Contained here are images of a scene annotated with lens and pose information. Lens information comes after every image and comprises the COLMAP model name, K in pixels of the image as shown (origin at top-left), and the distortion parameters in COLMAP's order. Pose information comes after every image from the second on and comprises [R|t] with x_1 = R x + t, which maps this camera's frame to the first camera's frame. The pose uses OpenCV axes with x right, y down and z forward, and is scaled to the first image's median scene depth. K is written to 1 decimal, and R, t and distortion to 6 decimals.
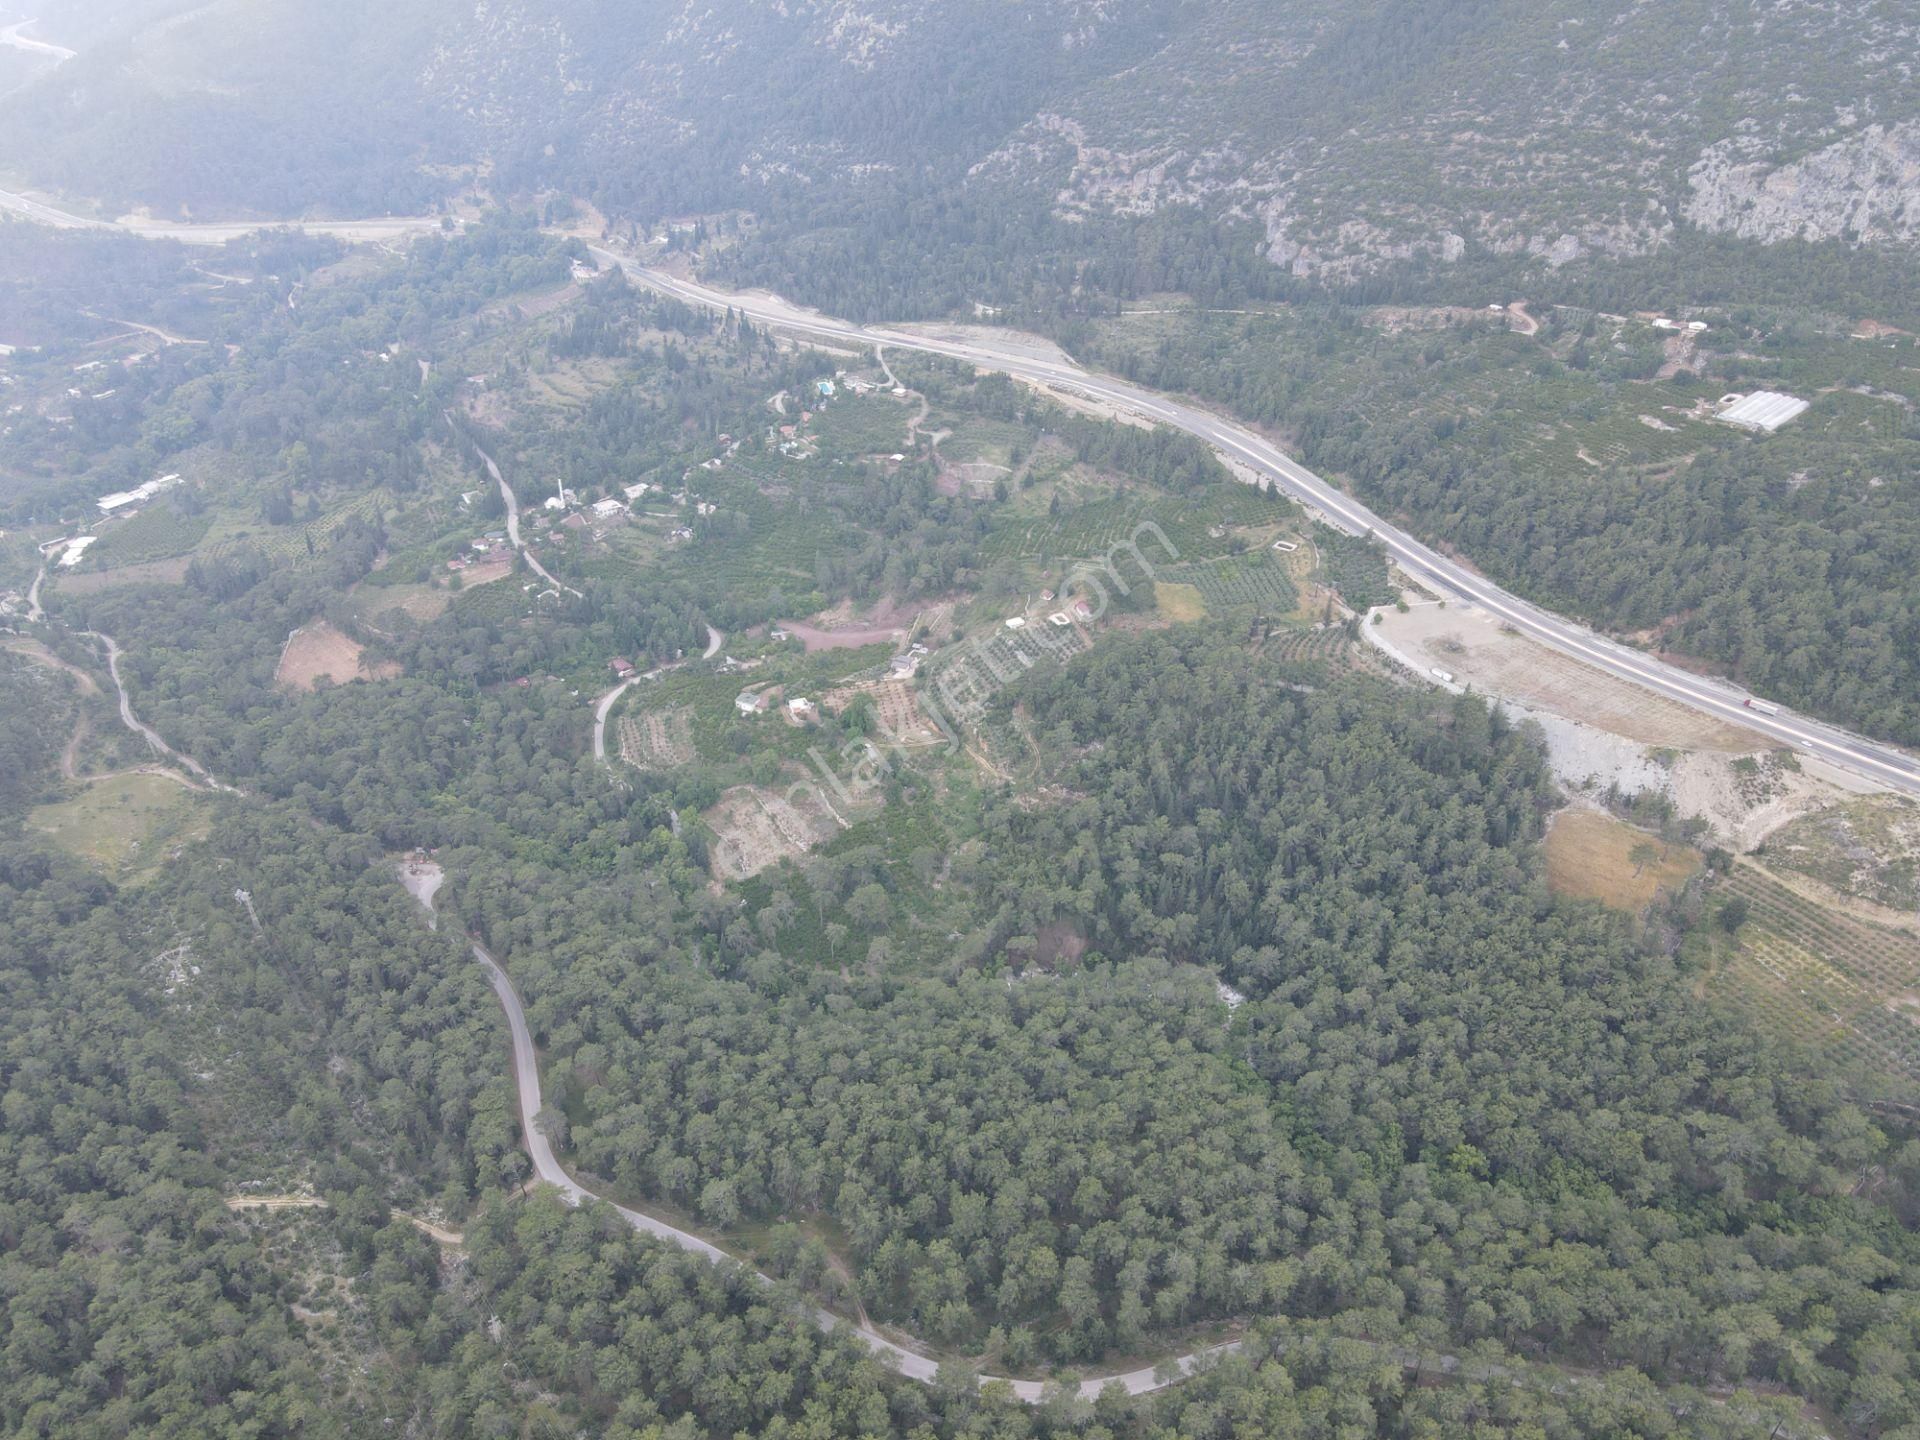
lens RADIAL K [[1406.8, 0, 958.1], [0, 1406.8, 718.8], [0, 0, 1]] dist [-0.001730, 0.029802]
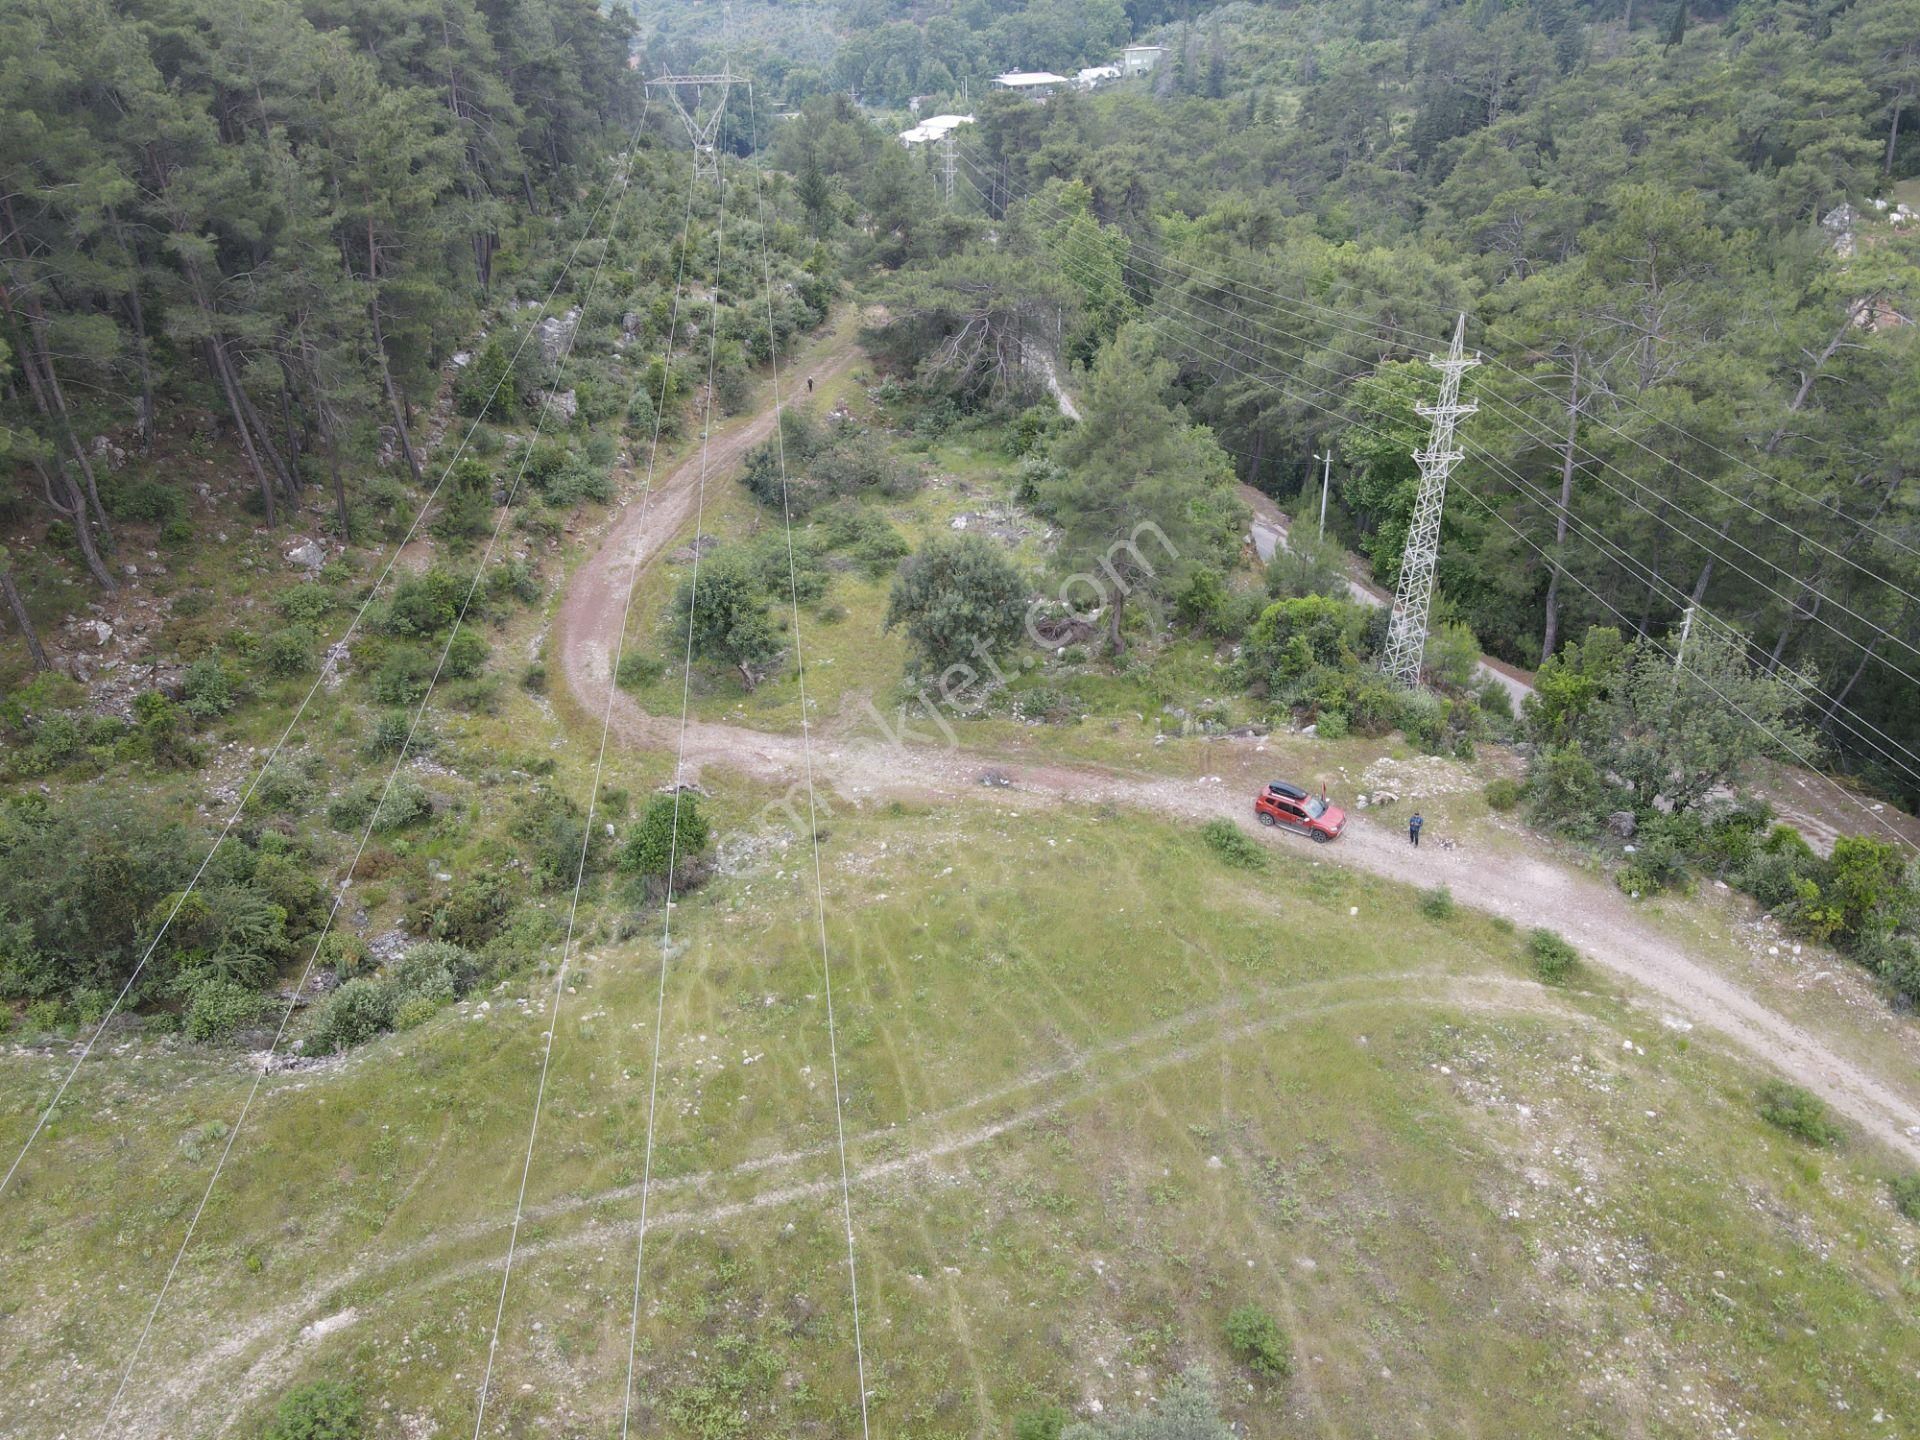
lens RADIAL K [[1406.8, 0, 967.7], [0, 1406.8, 721.3], [0, 0, 1]] dist [-0.001730, 0.029802]
pose [[0.865238, 0.250654, -0.434206, -0.490407], [-0.257928, 0.965197, 0.043209, 0.028867], [0.429925, 0.074608, 0.899777, 0.806818]]
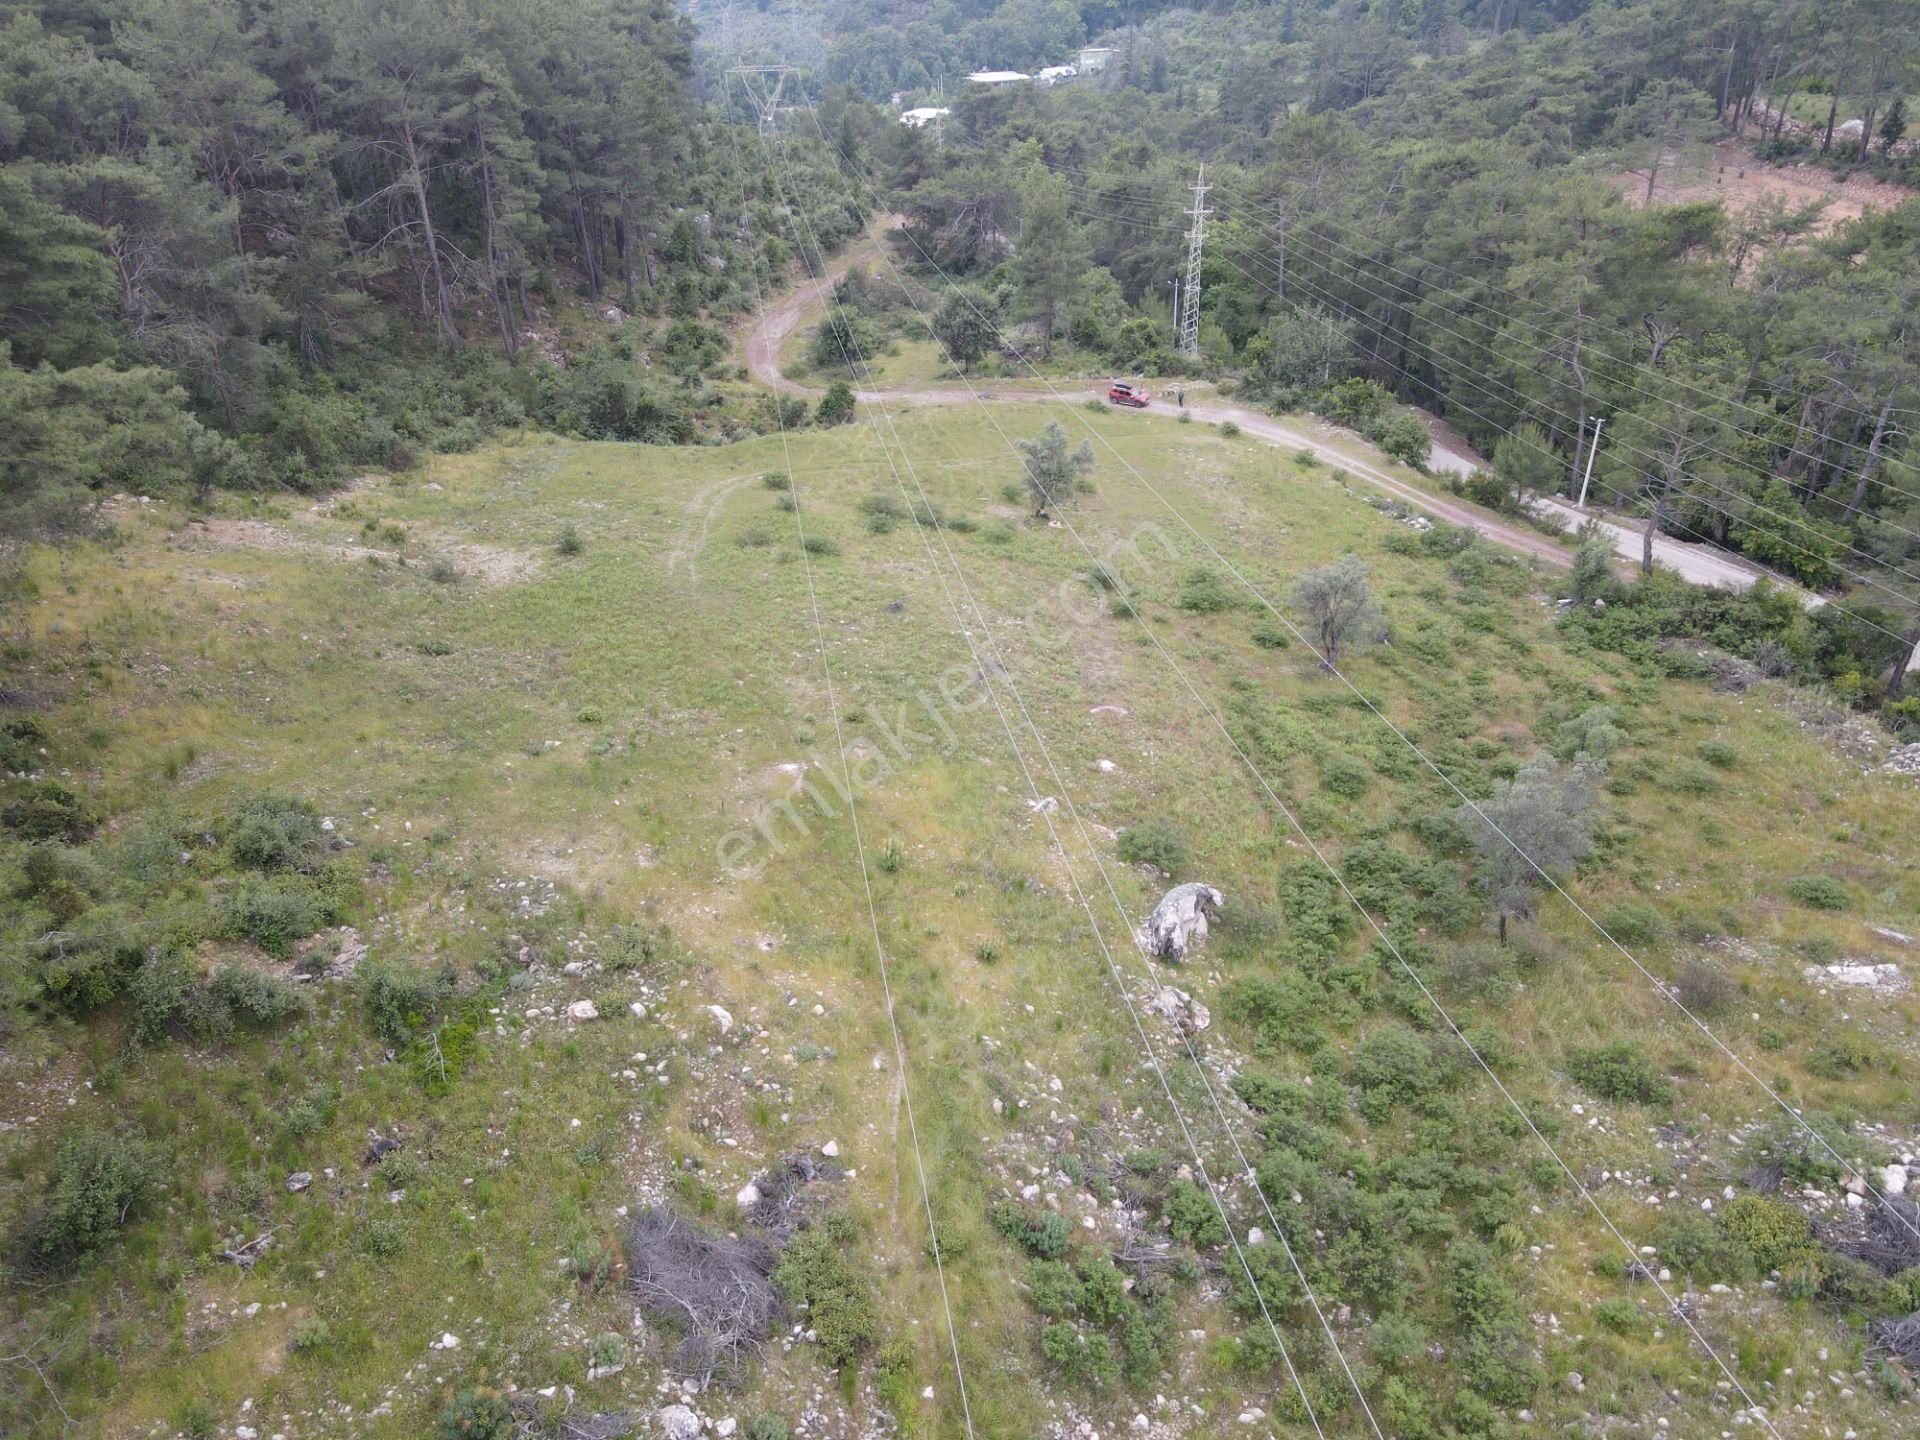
lens RADIAL K [[1406.8, 0, 965.4], [0, 1406.8, 720.3], [0, 0, 1]] dist [-0.001730, 0.029802]
pose [[0.875307, 0.239503, -0.420091, -0.451311], [-0.247717, 0.968170, 0.035828, 0.062714], [0.415301, 0.072703, 0.906774, 0.739765]]
